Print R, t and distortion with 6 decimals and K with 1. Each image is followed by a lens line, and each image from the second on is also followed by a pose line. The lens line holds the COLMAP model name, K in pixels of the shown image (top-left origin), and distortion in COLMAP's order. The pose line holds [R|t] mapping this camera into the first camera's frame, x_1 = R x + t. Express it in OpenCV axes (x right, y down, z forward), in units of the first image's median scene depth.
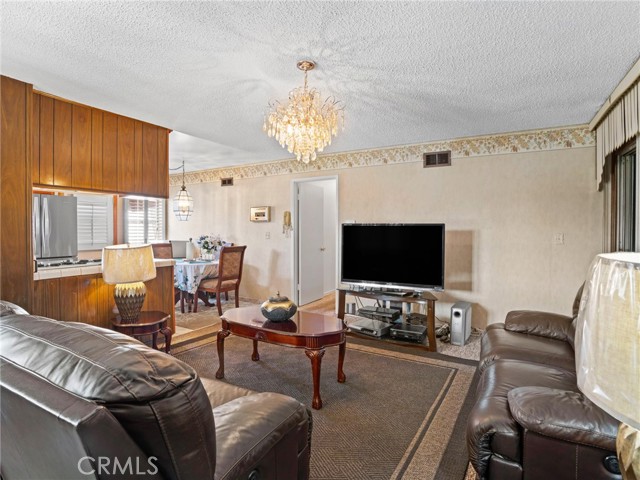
lens RADIAL K [[335.9, 0, 322.0], [0, 335.9, 230.6], [0, 0, 1]] dist [-0.042838, 0.002606]
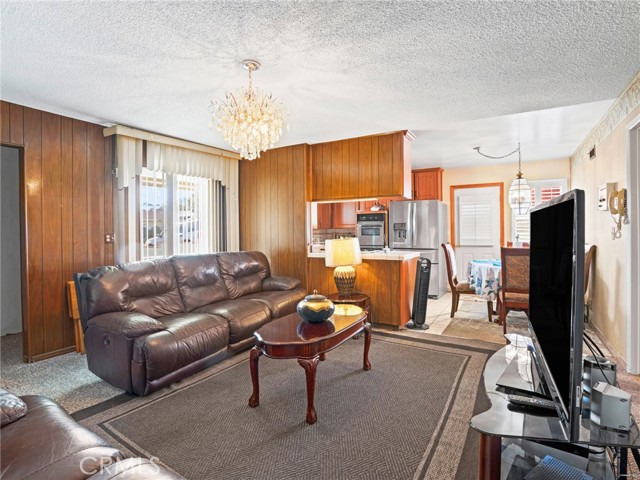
lens RADIAL K [[335.9, 0, 322.0], [0, 335.9, 230.6], [0, 0, 1]] dist [-0.042838, 0.002606]
pose [[-0.007278, 0.001328, -0.999973, 0.417925], [0.007476, 0.999971, 0.001274, 0.005075], [0.999946, -0.007466, -0.007287, 0.525857]]
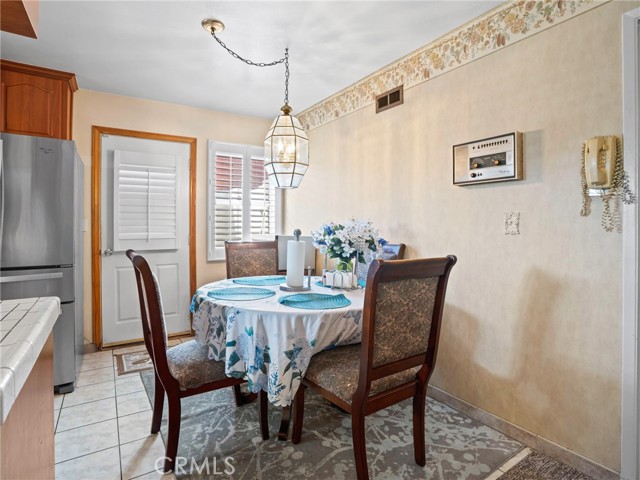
lens RADIAL K [[335.9, 0, 322.0], [0, 335.9, 230.6], [0, 0, 1]] dist [-0.042838, 0.002606]
pose [[0.893207, 0.007090, -0.449590, -0.190898], [-0.000148, 0.999880, 0.015476, 0.016901], [0.449646, -0.013757, 0.893101, 0.658521]]
